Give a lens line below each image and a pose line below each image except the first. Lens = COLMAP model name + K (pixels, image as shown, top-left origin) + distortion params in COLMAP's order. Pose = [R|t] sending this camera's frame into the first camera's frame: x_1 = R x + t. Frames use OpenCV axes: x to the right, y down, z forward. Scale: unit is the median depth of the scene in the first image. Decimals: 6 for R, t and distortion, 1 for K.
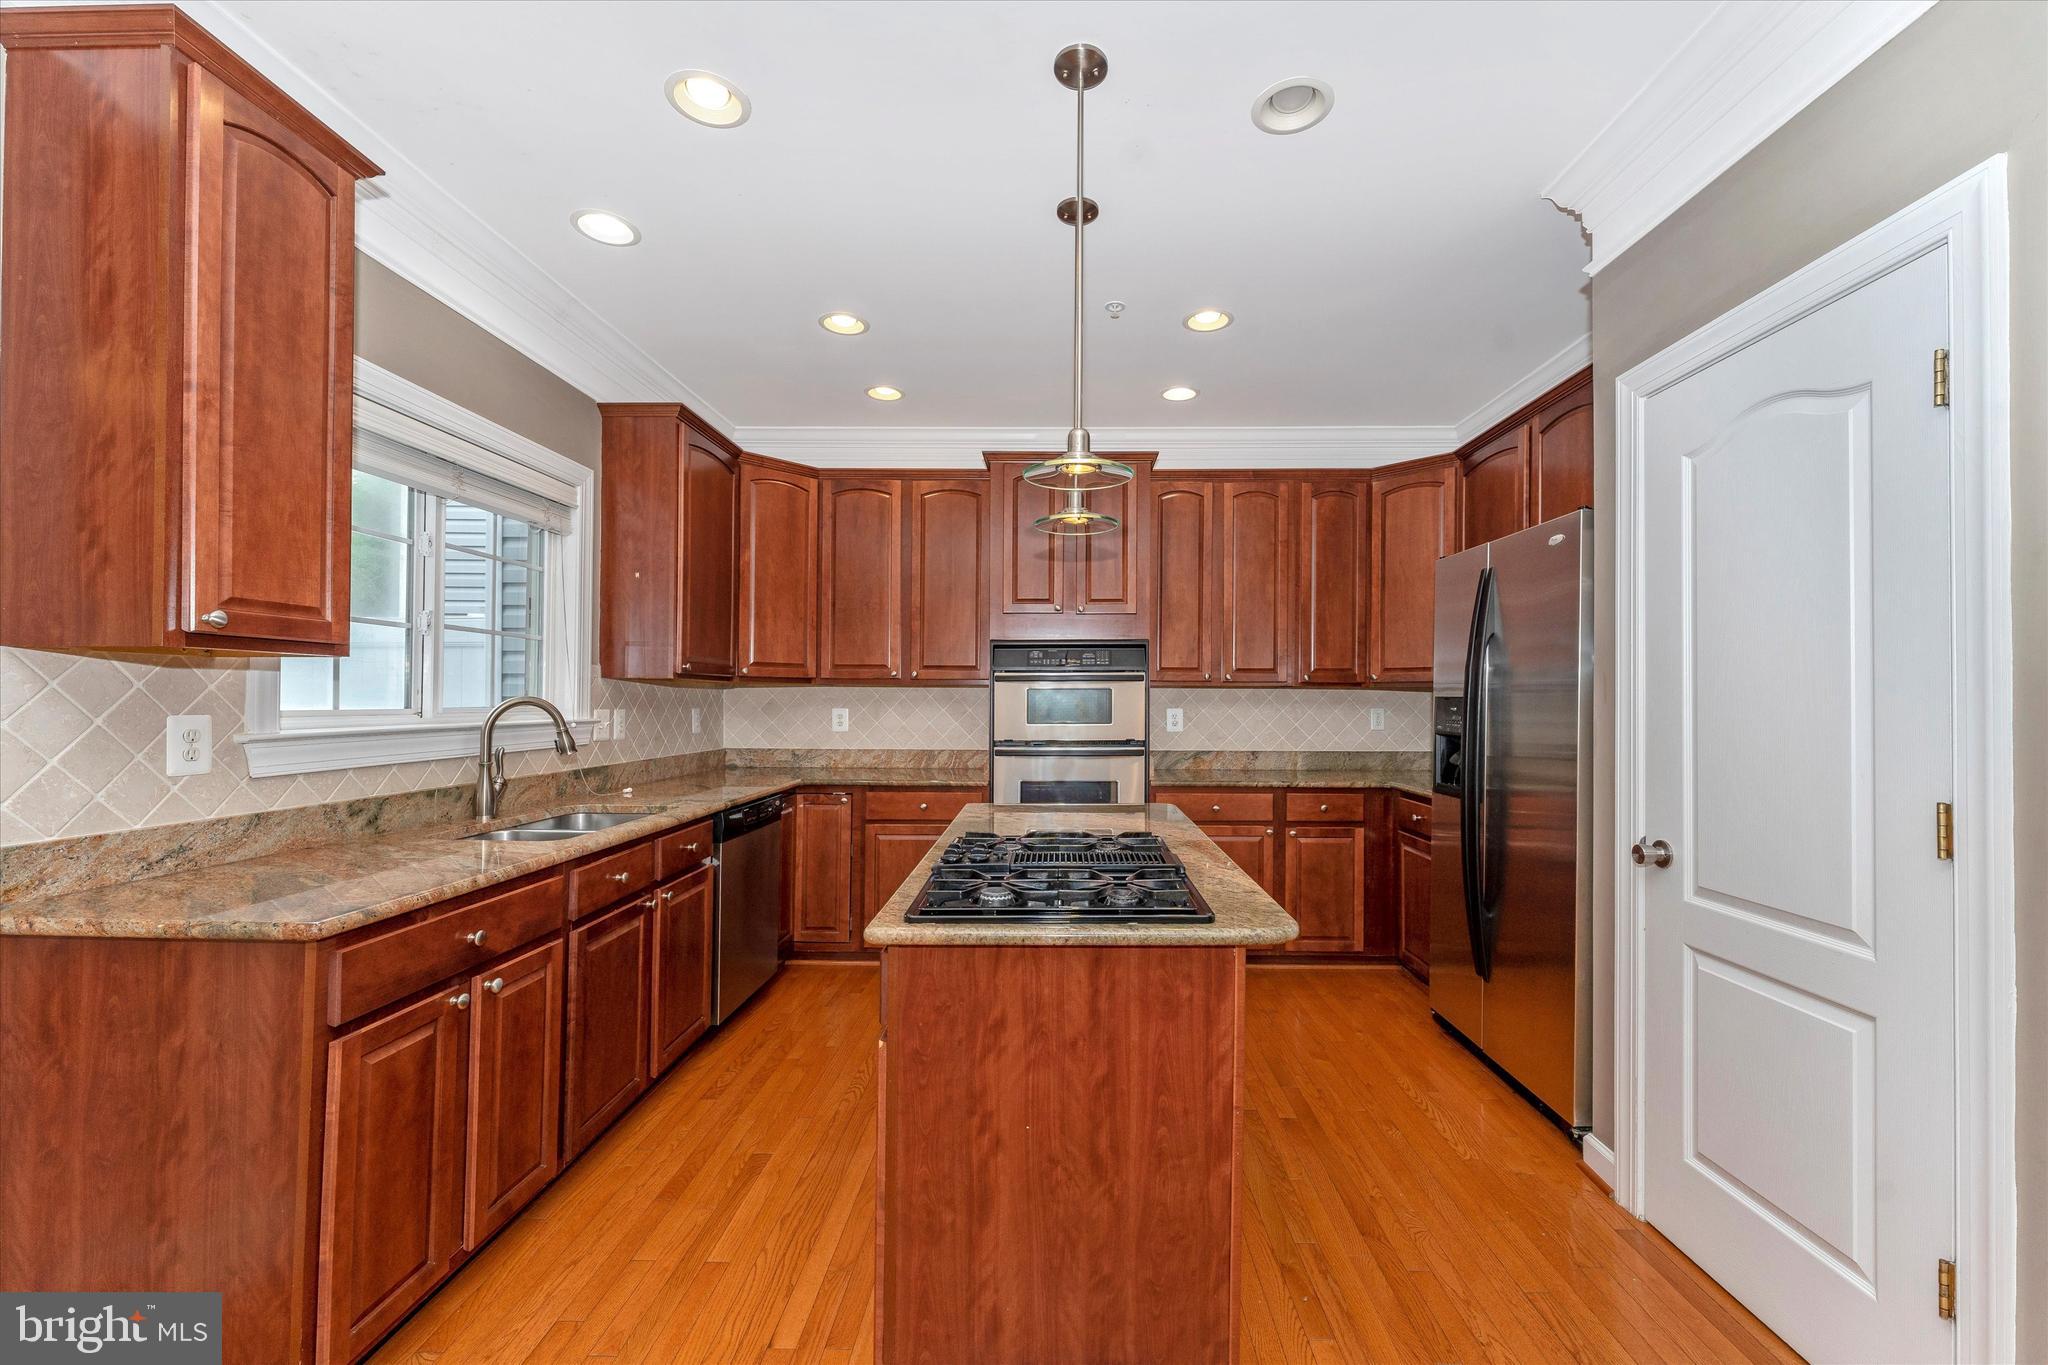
lens RADIAL K [[822.1, 0, 1047.0], [0, 822.1, 700.4], [0, 0, 1]] dist [0.000196, -0.000168]
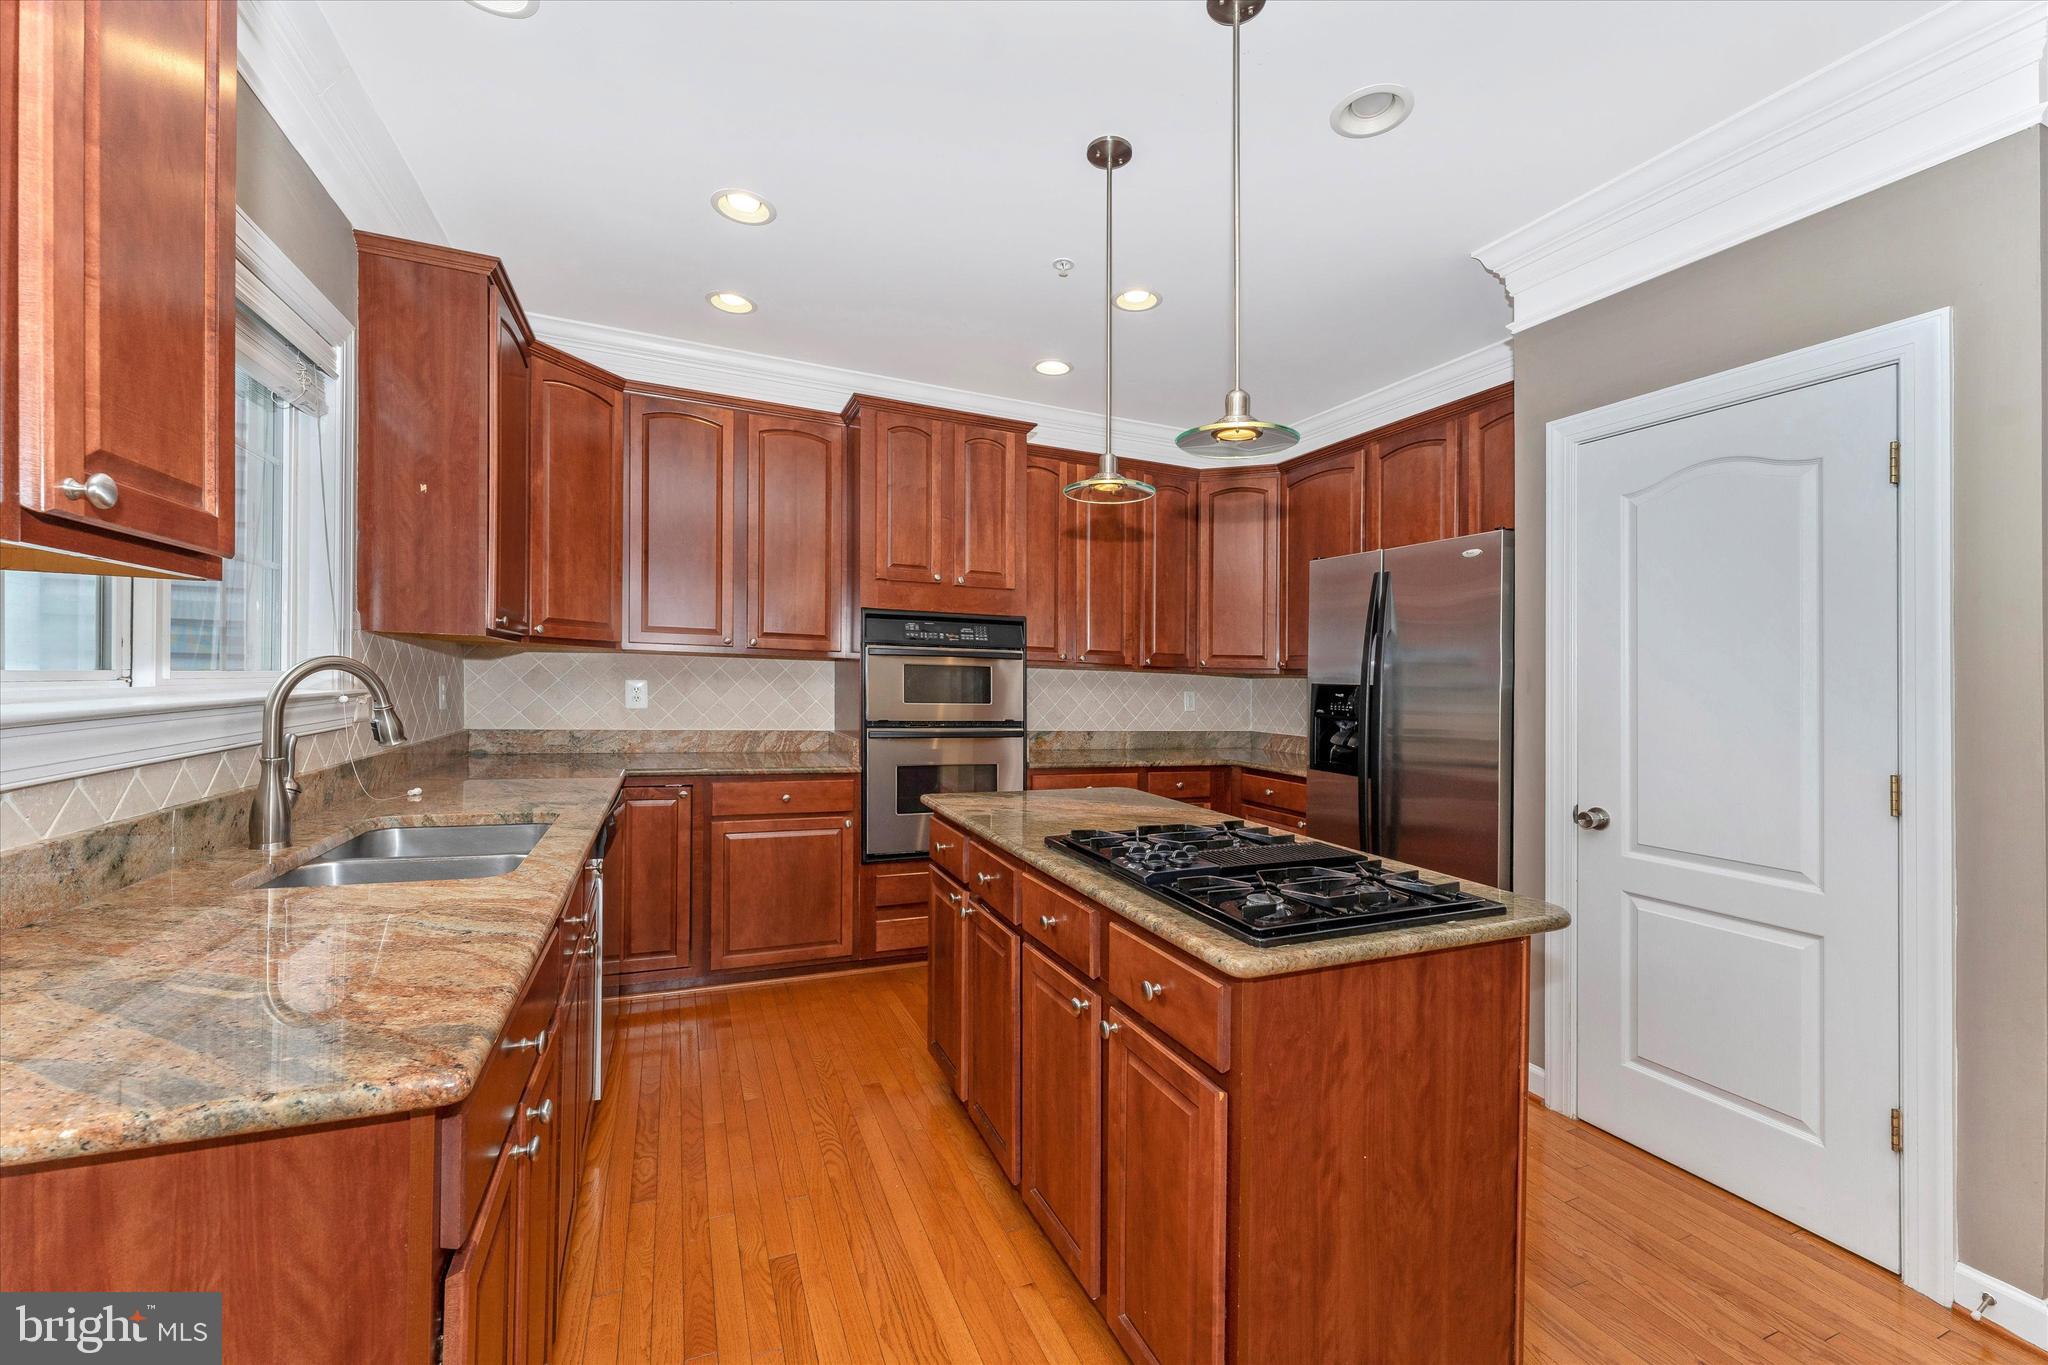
lens RADIAL K [[815.6, 0, 1024.9], [0, 815.6, 687.2], [0, 0, 1]] dist [-0.000215, -0.000053]
pose [[0.911624, 0.018710, 0.410599, -0.438708], [-0.024333, 0.999668, 0.008473, 0.001080], [-0.410304, -0.017715, 0.911777, 0.201253]]
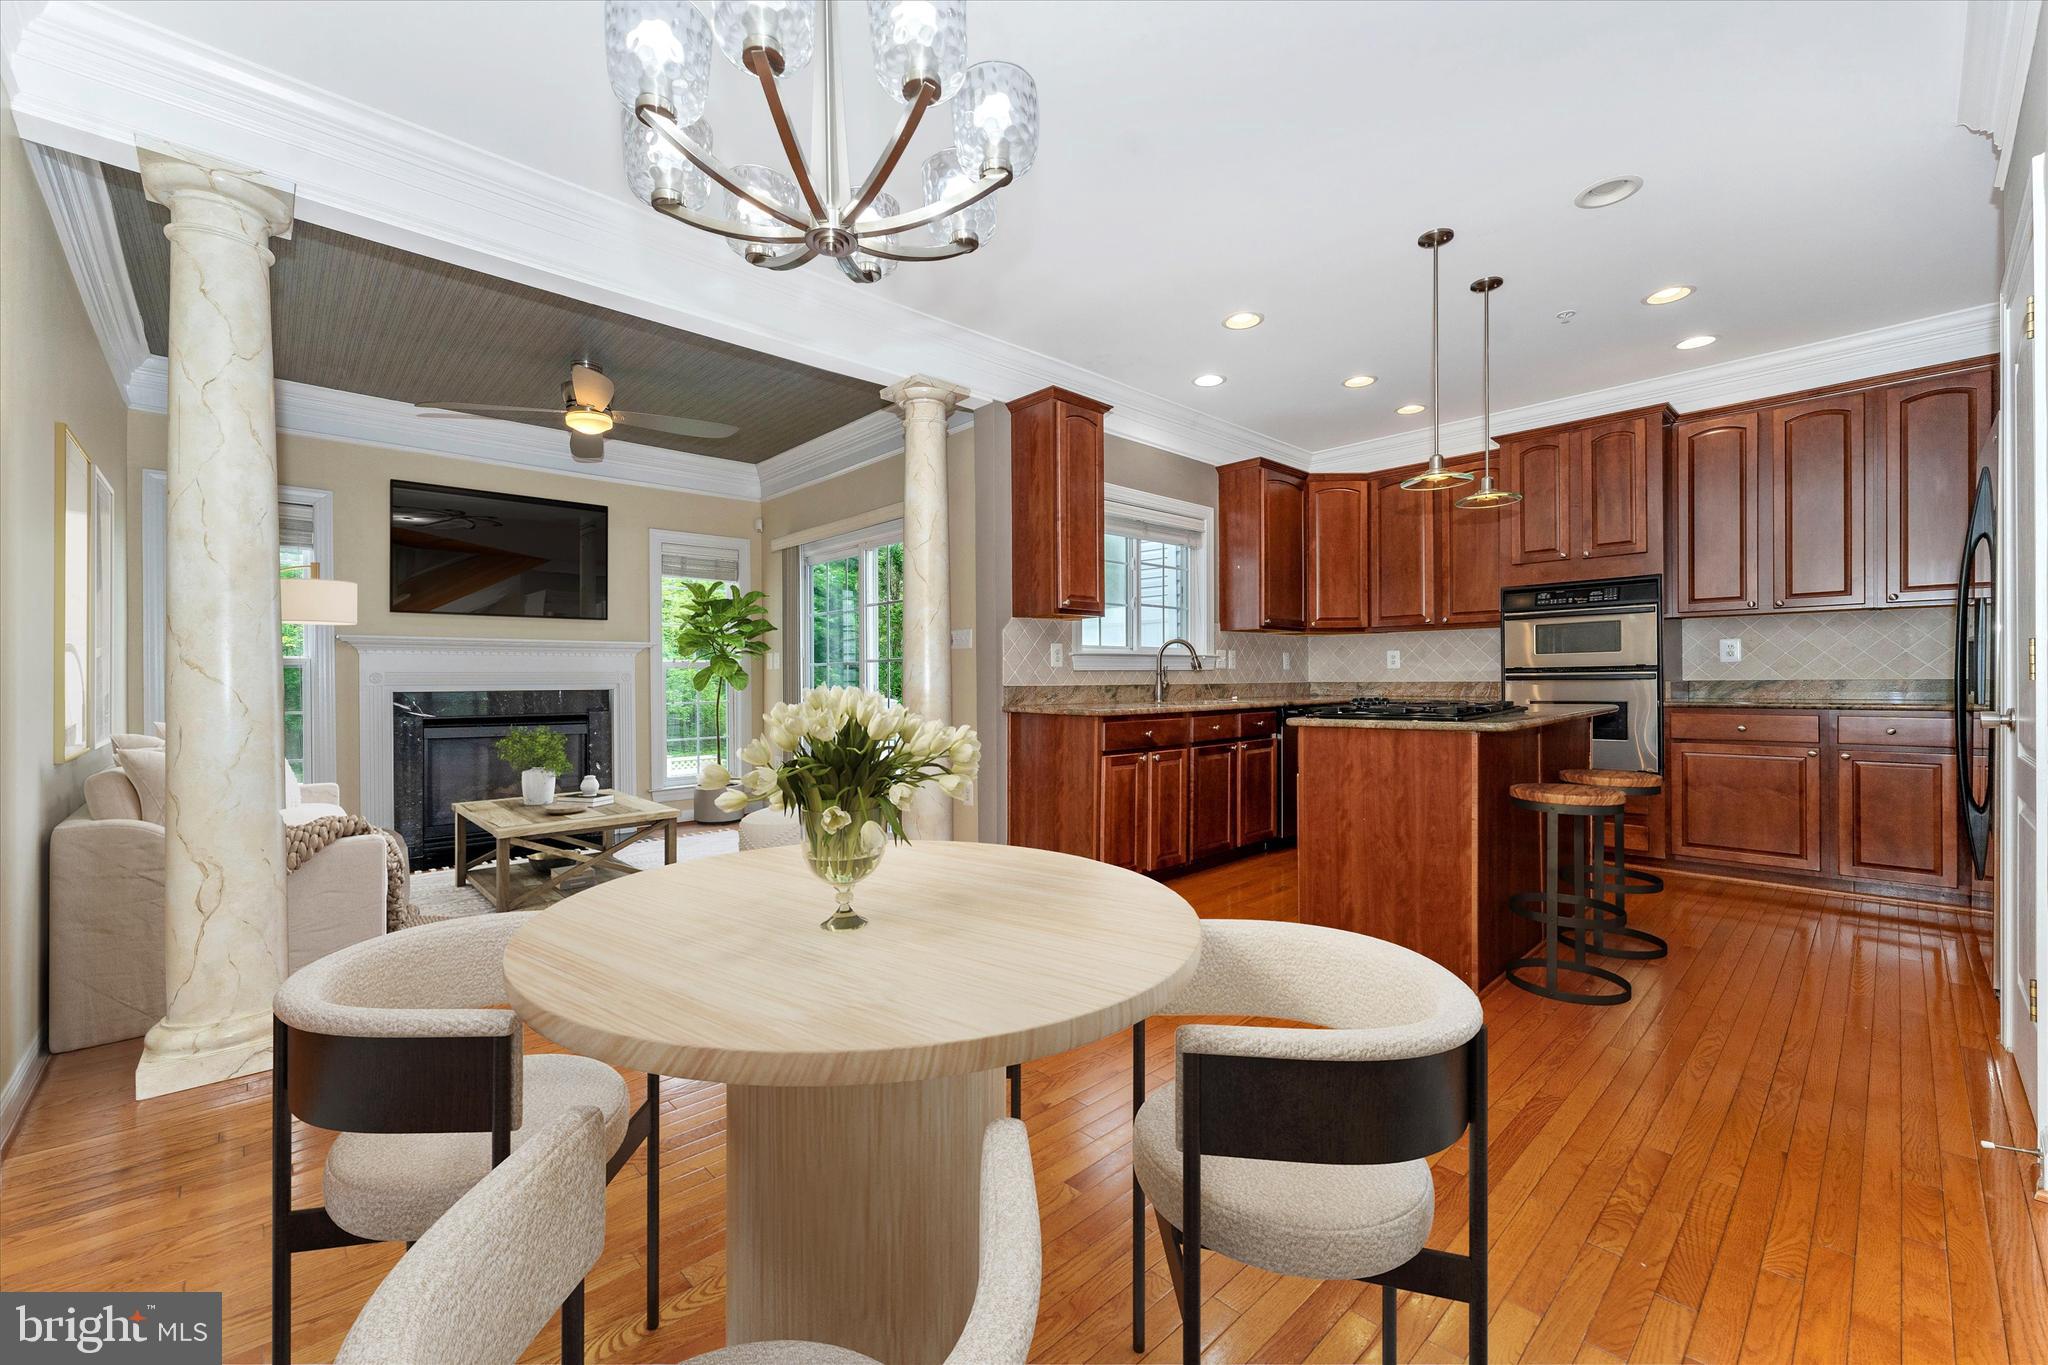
lens RADIAL K [[816.0, 0, 1016.9], [0, 816.0, 648.4], [0, 0, 1]] dist [0.000753, 0.000034]
pose [[0.692038, -0.036700, -0.720928, 0.504898], [0.010350, 0.999109, -0.040927, 0.099576], [0.721787, 0.020861, 0.691801, -0.610800]]
